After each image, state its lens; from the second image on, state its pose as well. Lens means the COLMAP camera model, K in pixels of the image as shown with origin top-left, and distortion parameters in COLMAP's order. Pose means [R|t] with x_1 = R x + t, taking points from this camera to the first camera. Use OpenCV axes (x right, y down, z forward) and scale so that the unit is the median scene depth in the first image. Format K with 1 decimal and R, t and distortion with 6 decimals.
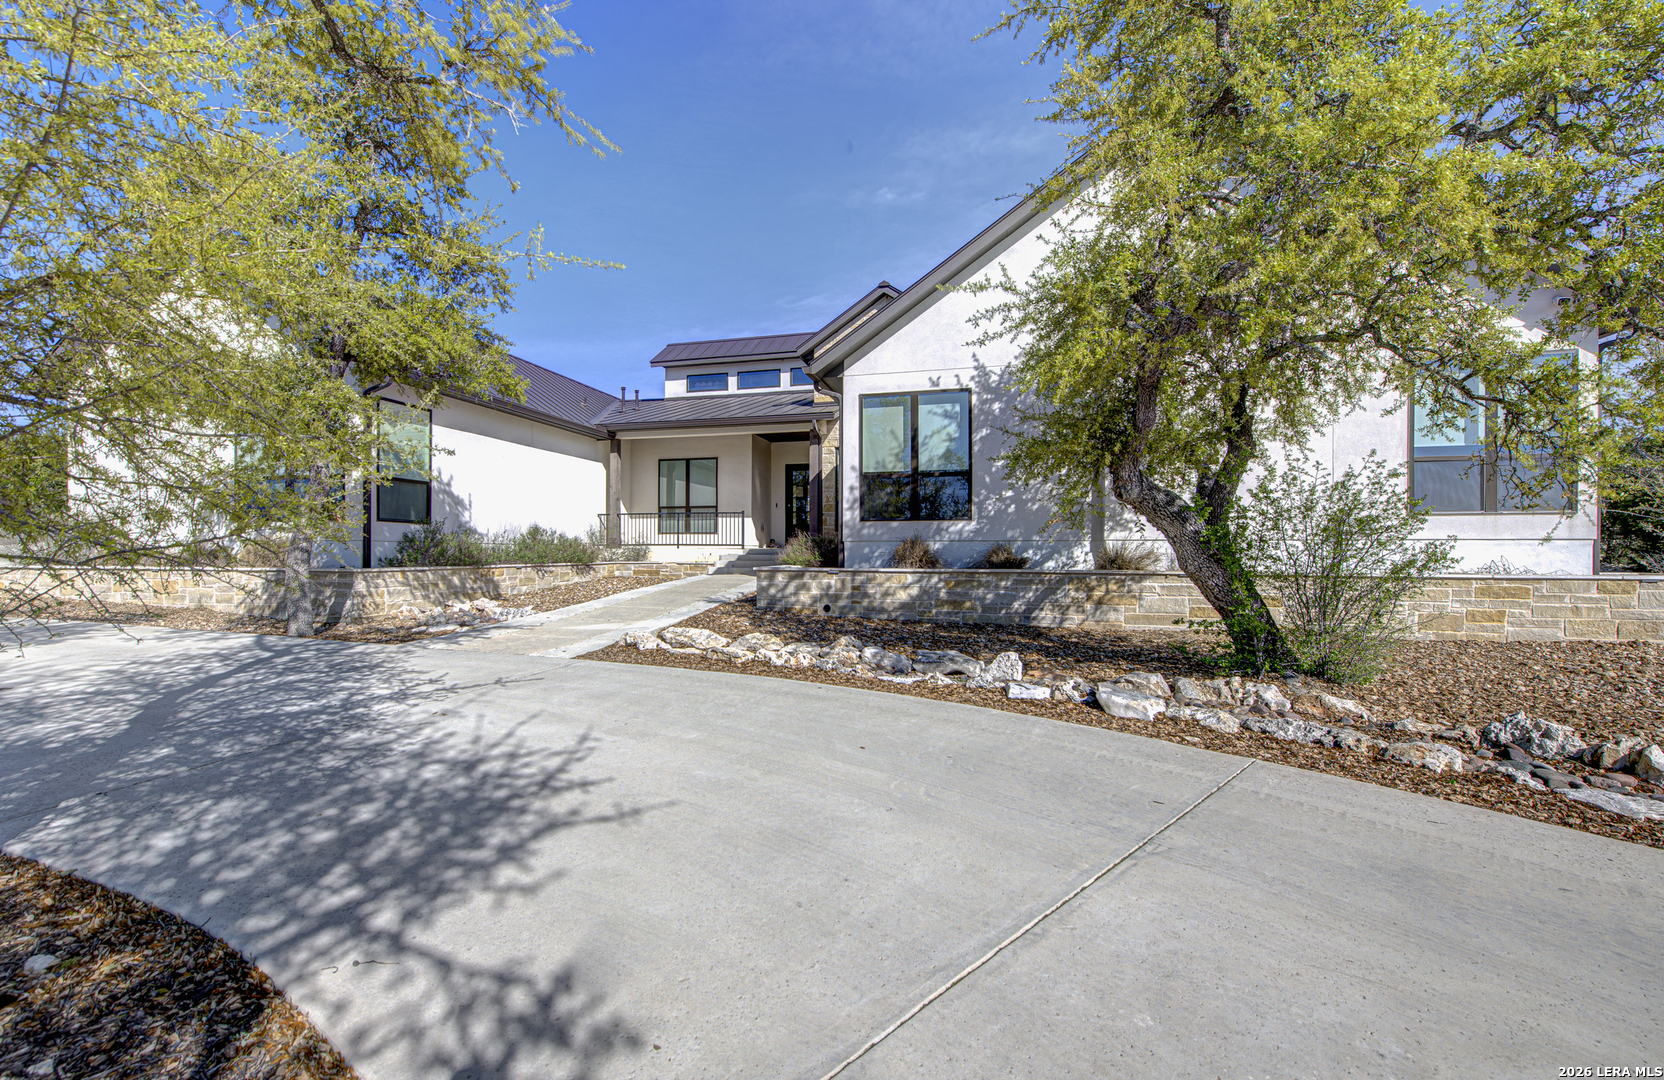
lens RADIAL K [[777.9, 0, 832.0], [0, 777.9, 540.0], [0, 0, 1]] dist [-0.001492, -0.000045]
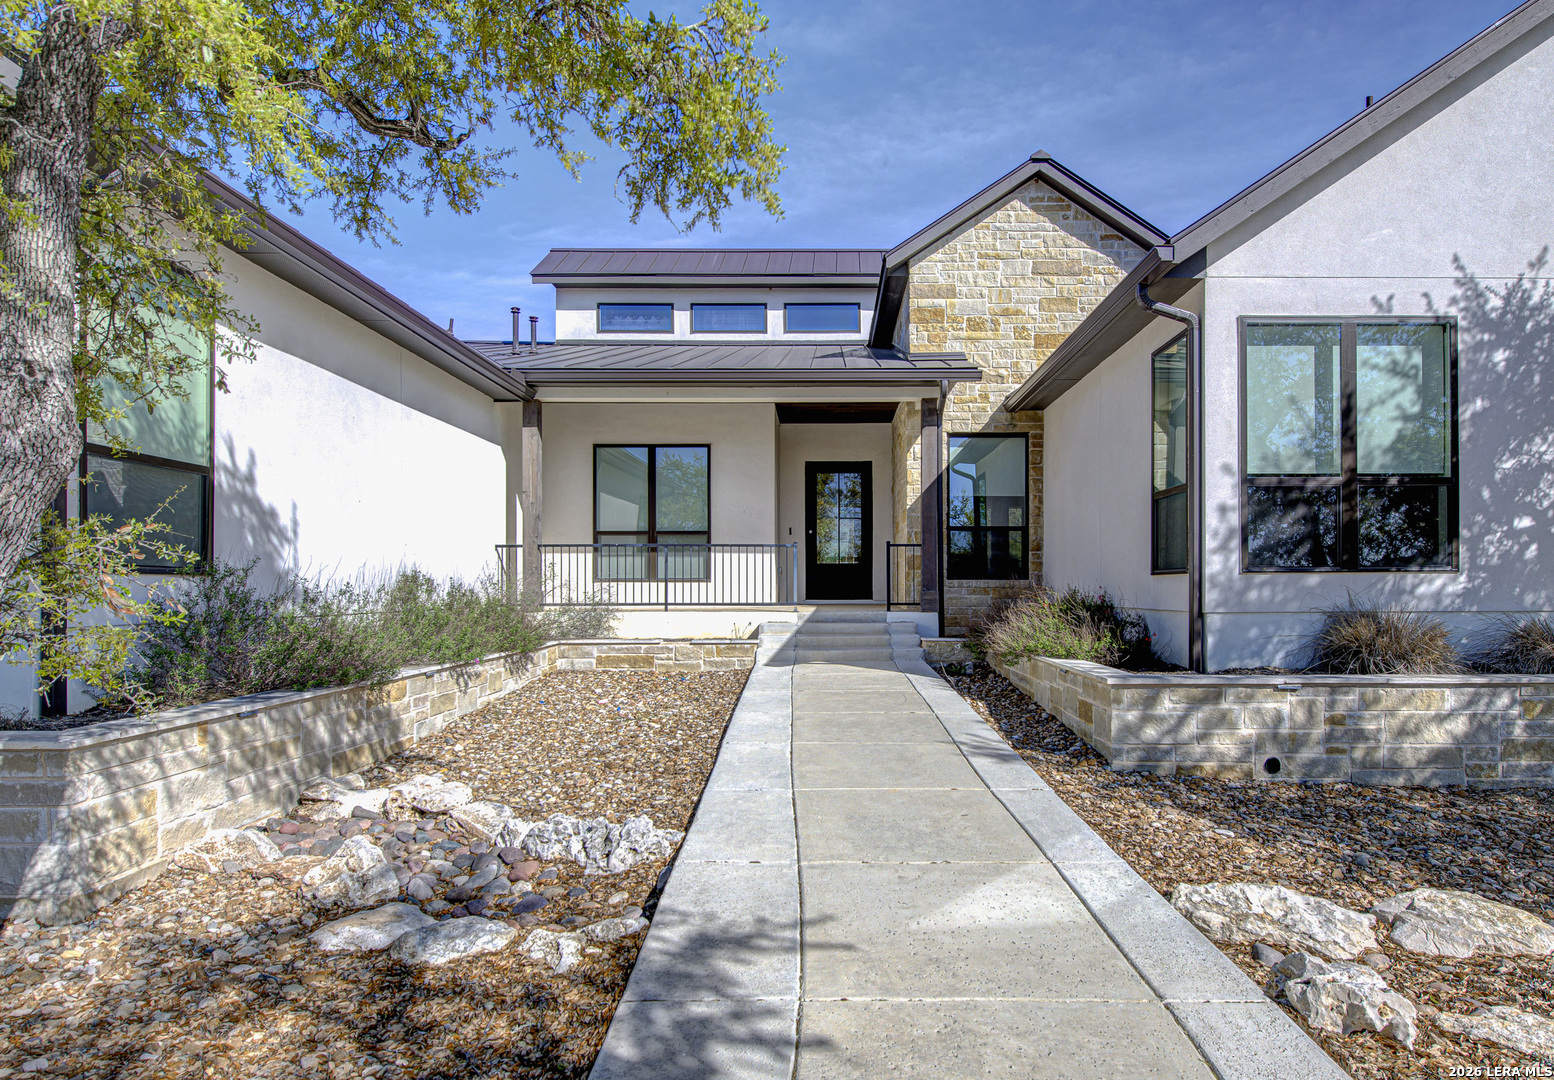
lens RADIAL K [[901.4, 0, 778.1], [0, 901.4, 560.6], [0, 0, 1]] dist [0.005783, 0.000931]
pose [[0.958407, -0.001060, 0.285402, -0.421918], [0.001095, 0.999999, 0.000038, -0.033602], [-0.285402, 0.000276, 0.958408, 0.539744]]
